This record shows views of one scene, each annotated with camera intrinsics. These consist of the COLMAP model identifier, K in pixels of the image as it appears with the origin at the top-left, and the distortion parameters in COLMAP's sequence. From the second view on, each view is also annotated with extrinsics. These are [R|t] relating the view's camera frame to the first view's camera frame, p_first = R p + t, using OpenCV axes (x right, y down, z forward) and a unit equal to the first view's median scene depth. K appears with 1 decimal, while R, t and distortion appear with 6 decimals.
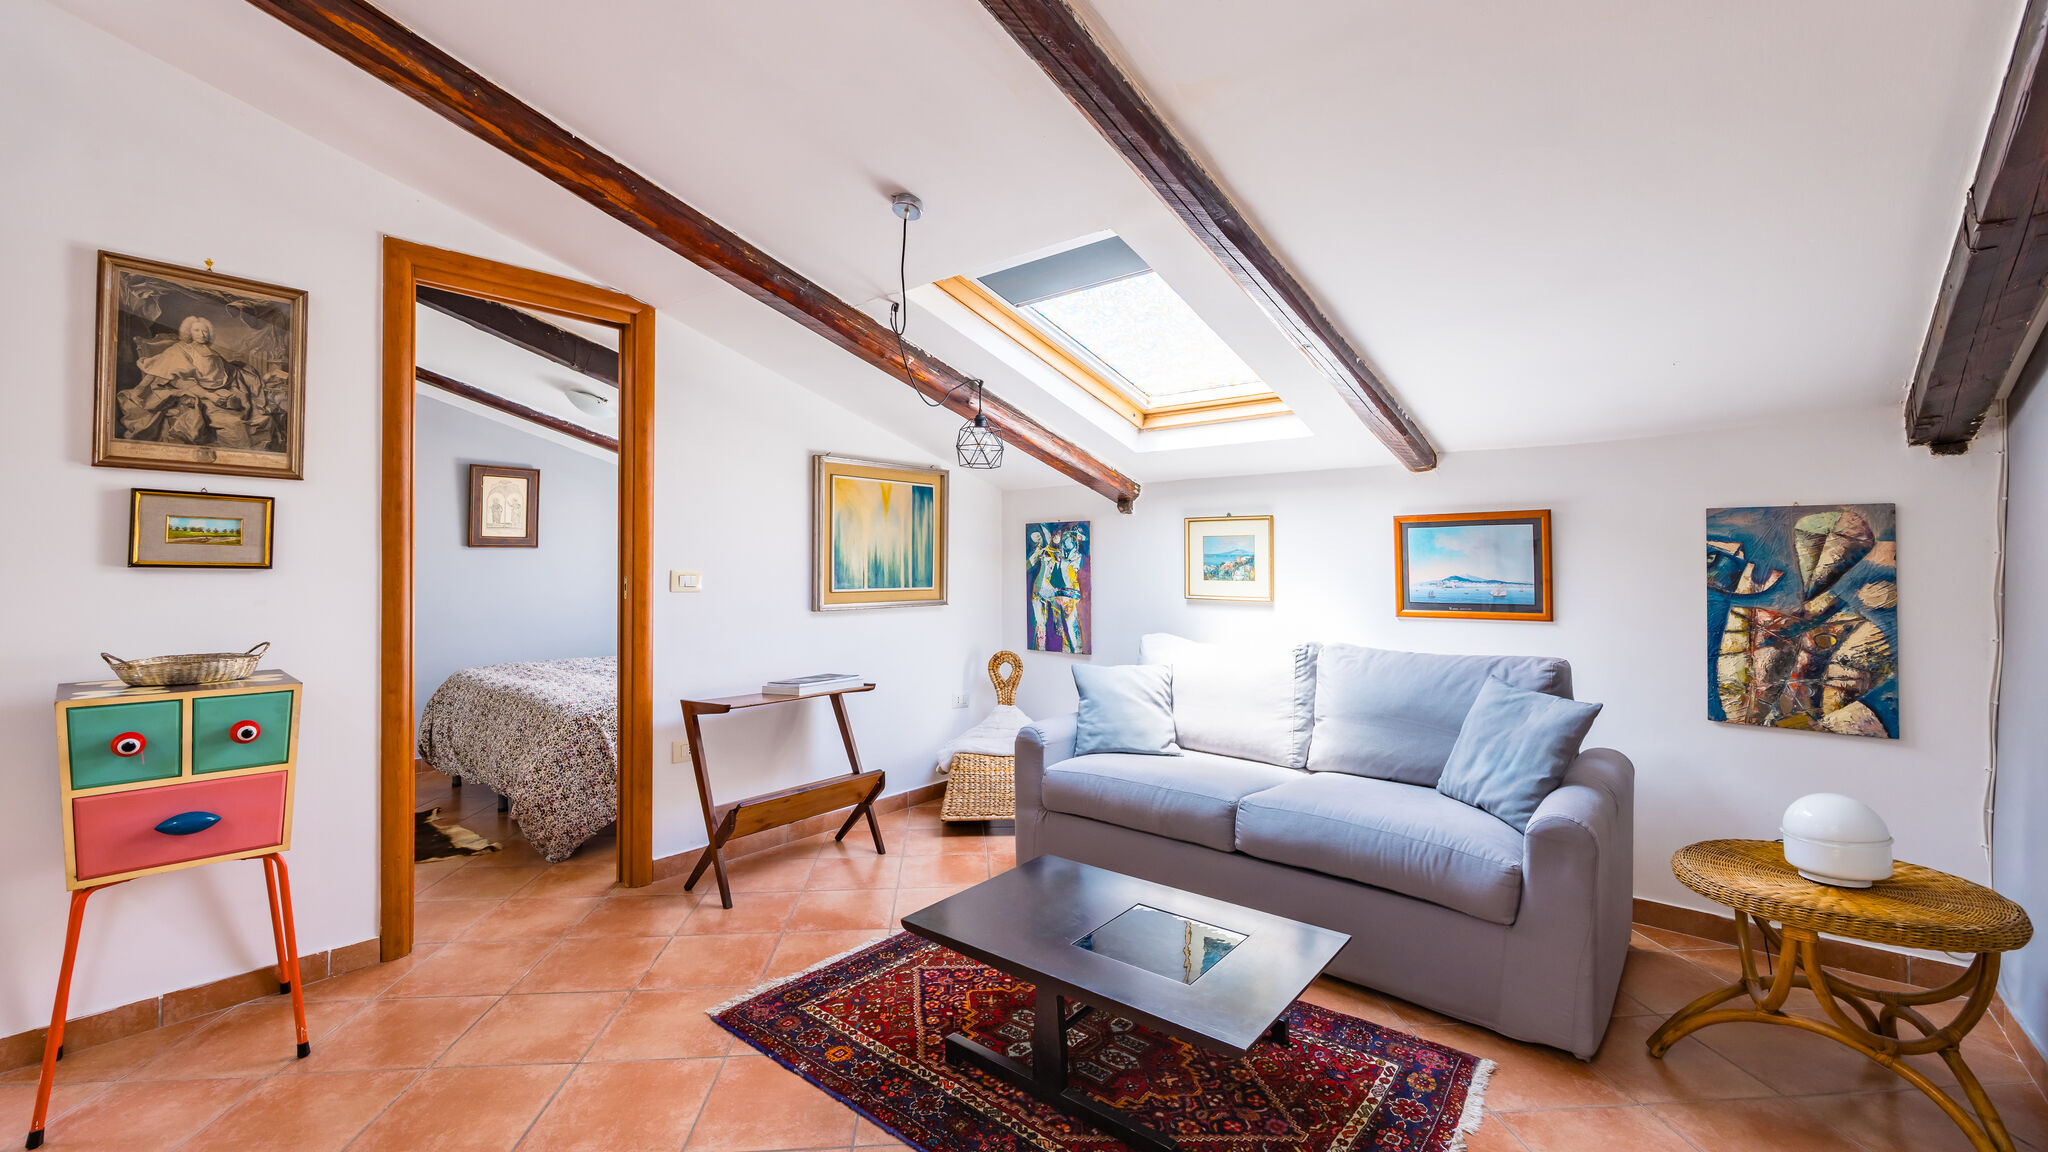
lens RADIAL K [[845.9, 0, 1017.6], [0, 845.9, 554.7], [0, 0, 1]] dist [-0.002956, 0.000675]
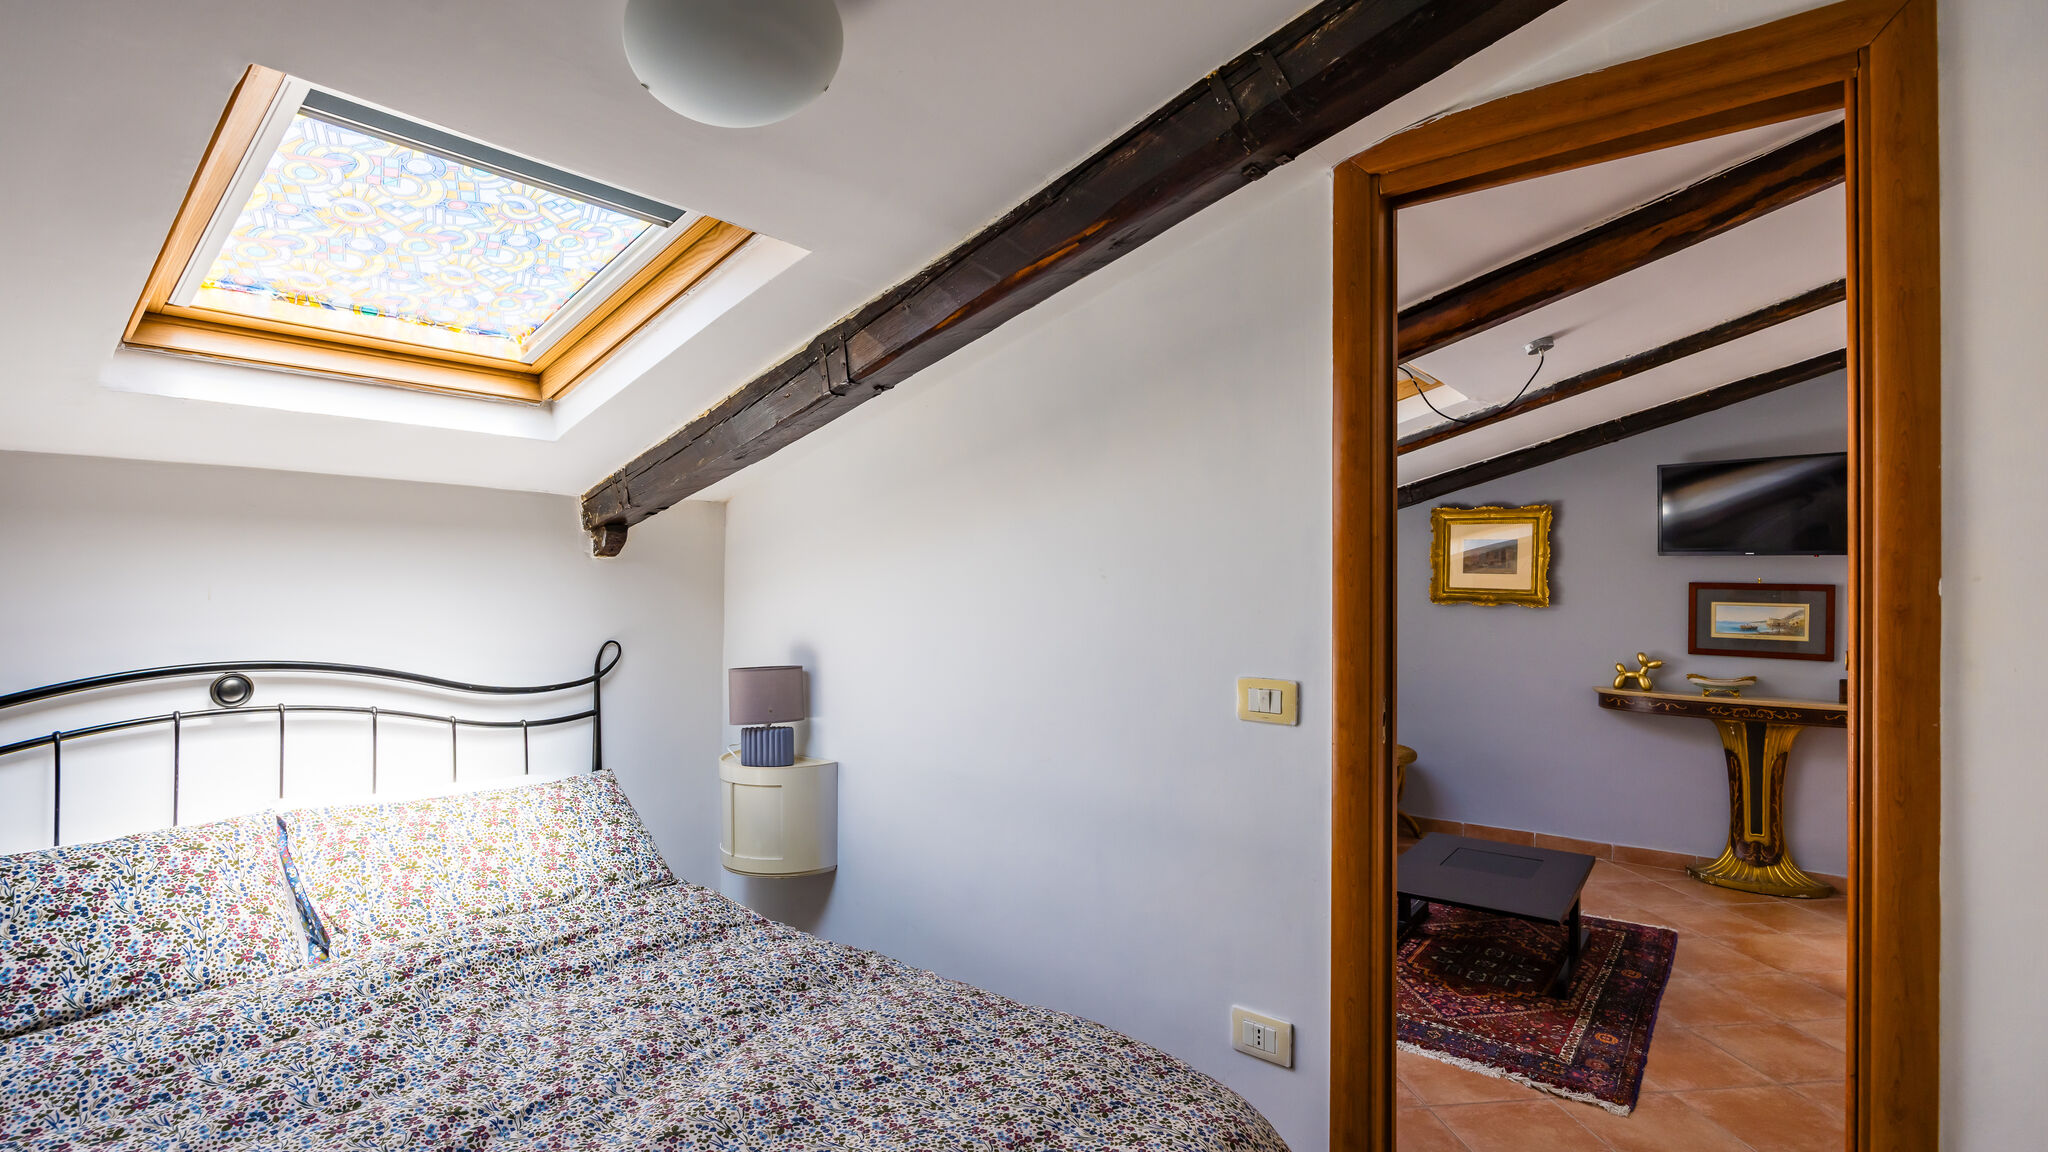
lens RADIAL K [[965.3, 0, 1023.2], [0, 965.3, 571.2], [0, 0, 1]] dist [-0.011508, 0.001117]
pose [[-0.035920, 0.012350, 0.999278, -1.200588], [-0.013980, 0.999820, -0.012859, -0.045687], [-0.999257, -0.014432, -0.035741, 1.444887]]
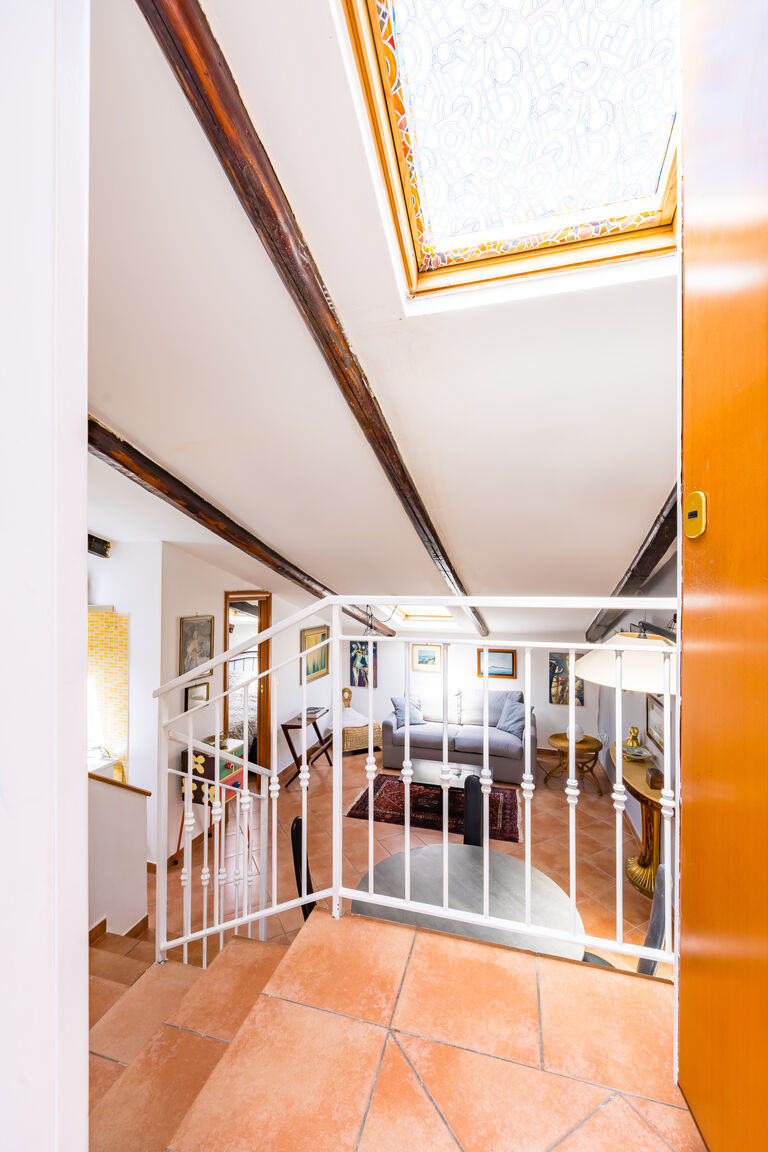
lens RADIAL K [[464.4, 0, 386.3], [0, 464.4, 583.0], [0, 0, 1]] dist [0.000471, 0.000166]
pose [[0.912636, 0.007901, 0.408696, -0.855138], [-0.011593, 0.999911, 0.006555, -0.401730], [-0.408608, -0.010721, 0.912647, -0.756091]]
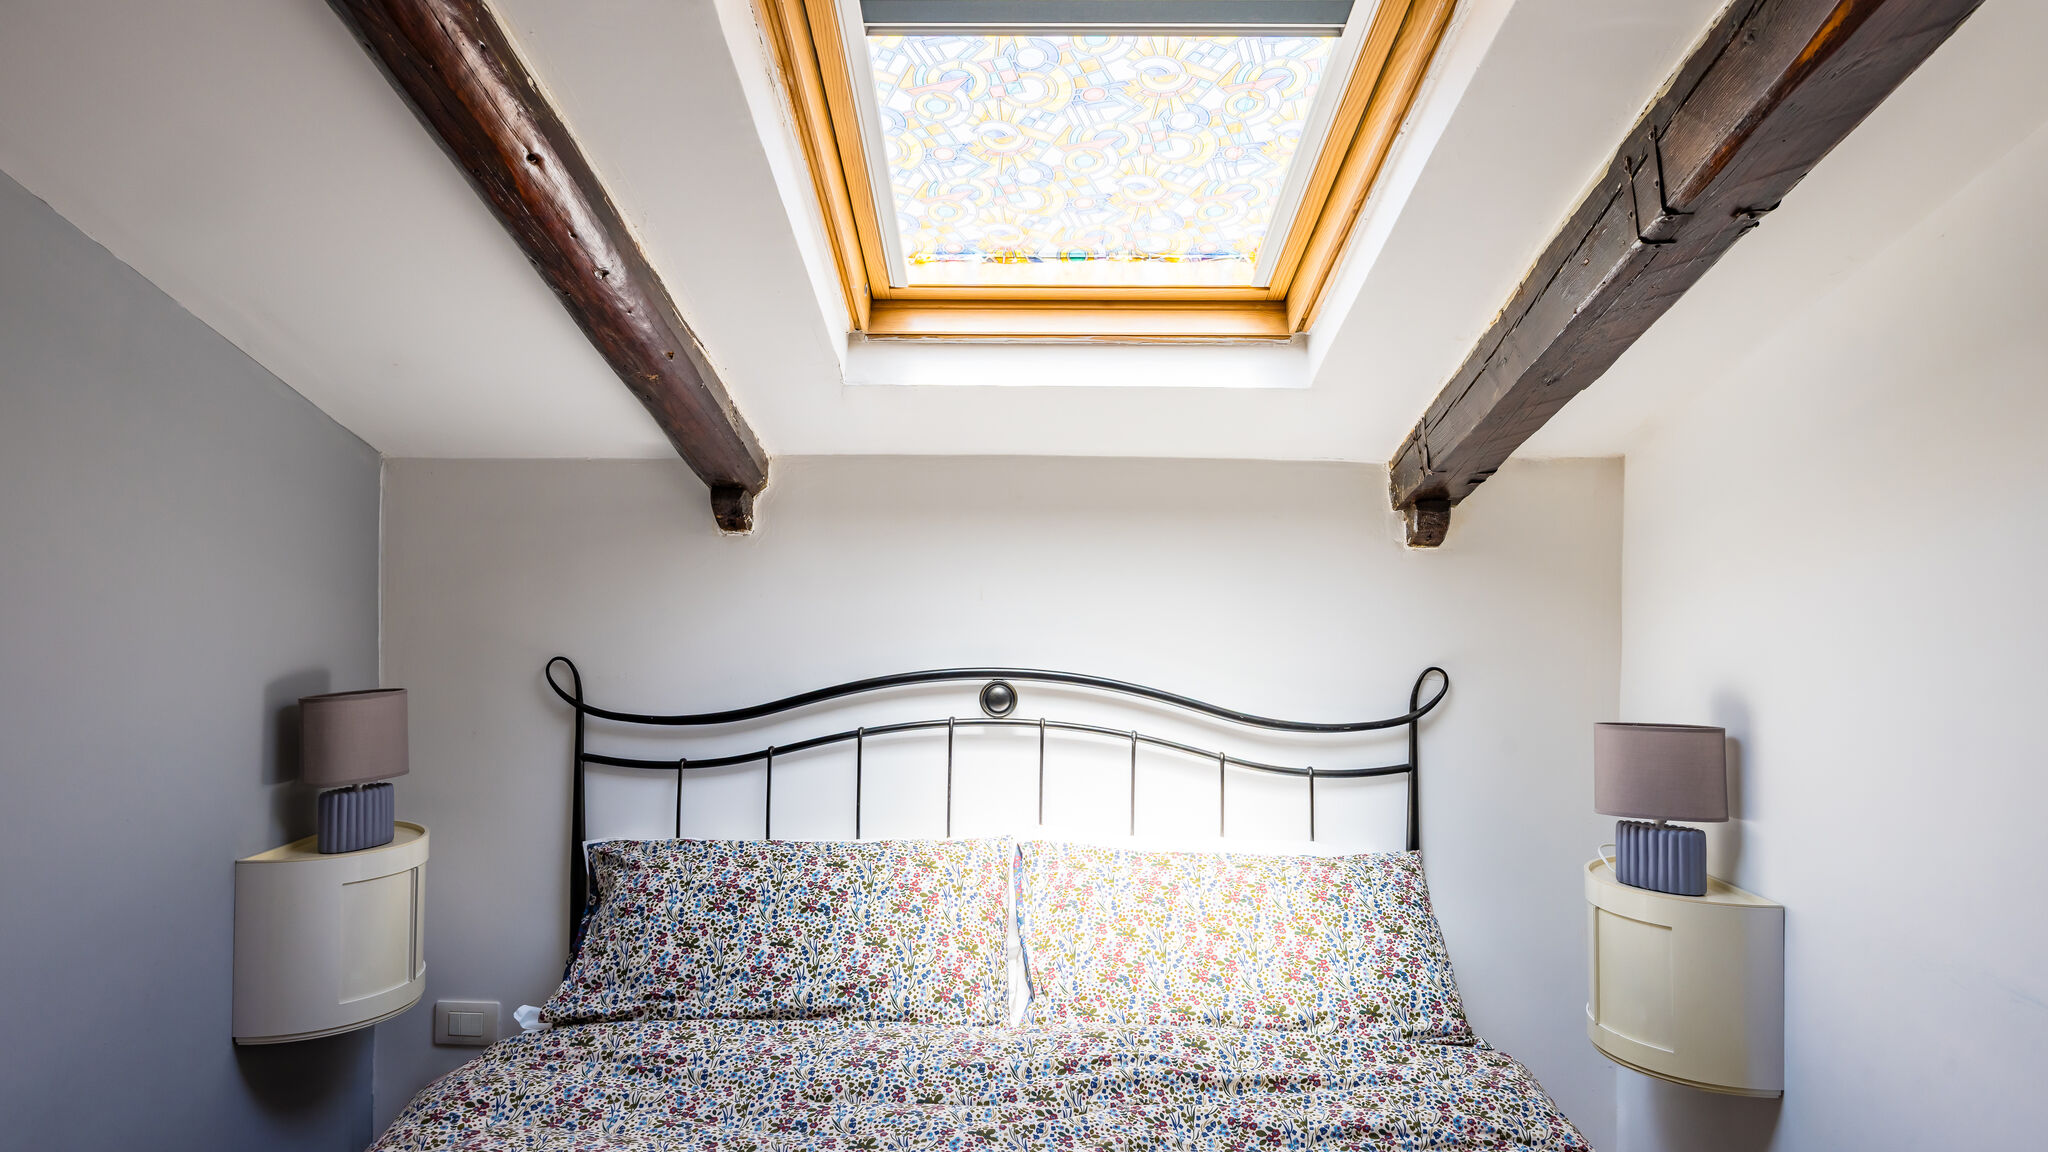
lens RADIAL K [[1280.9, 0, 1019.5], [0, 1280.9, 573.2], [0, 0, 1]] dist [-0.003494, -0.000496]
pose [[0.760177, 0.008853, 0.649656, -1.013356], [-0.014598, 0.999887, 0.003455, -0.047234], [-0.649552, -0.012110, 0.760221, 1.326351]]
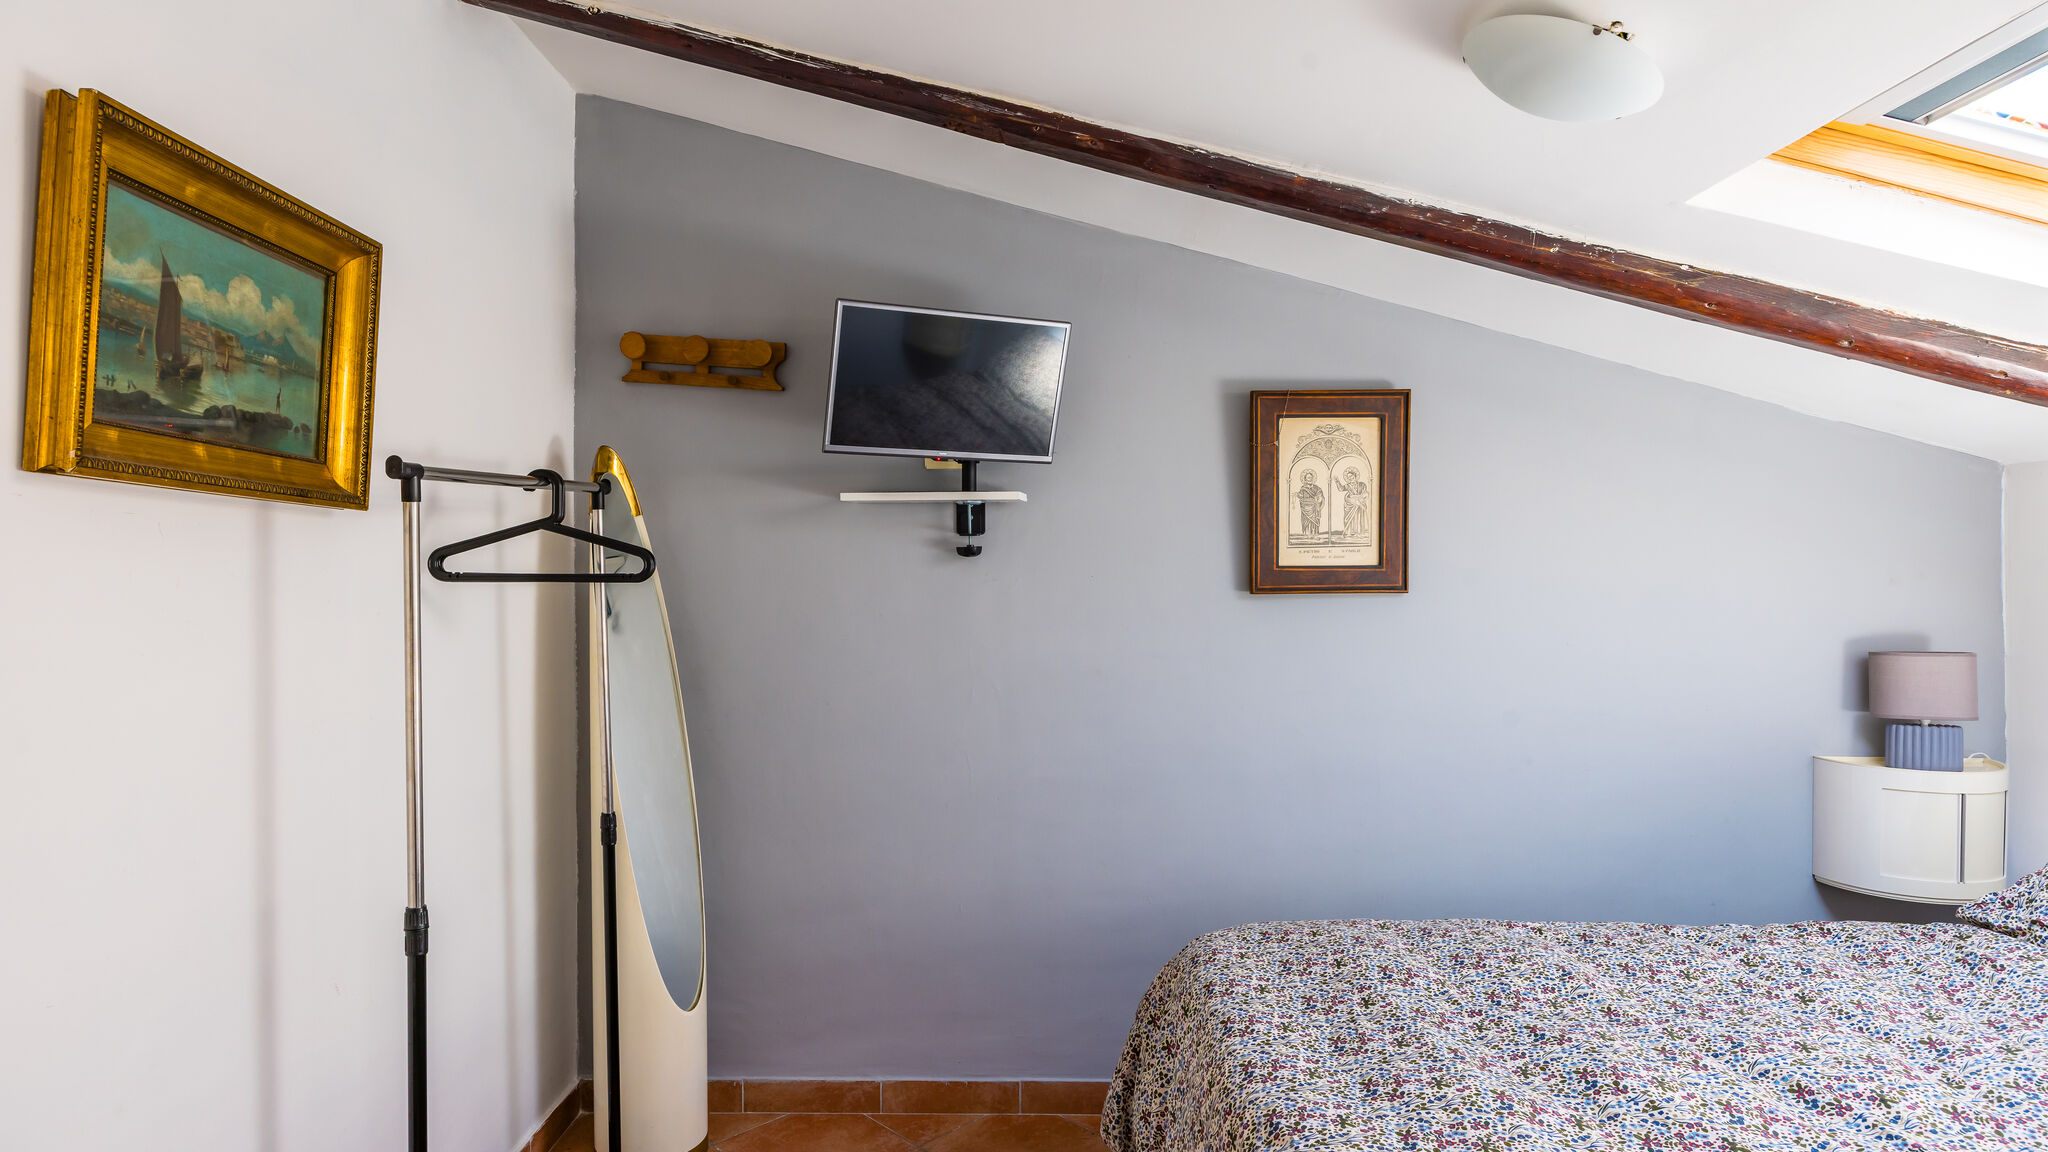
lens RADIAL K [[1147.9, 0, 1000.7], [0, 1147.9, 570.0], [0, 0, 1]] dist [-0.002971, -0.000648]
pose [[0.628640, -0.001053, -0.777696, -0.530078], [0.013529, 0.999863, 0.009582, -0.050352], [0.777579, -0.016545, 0.628568, 1.008782]]
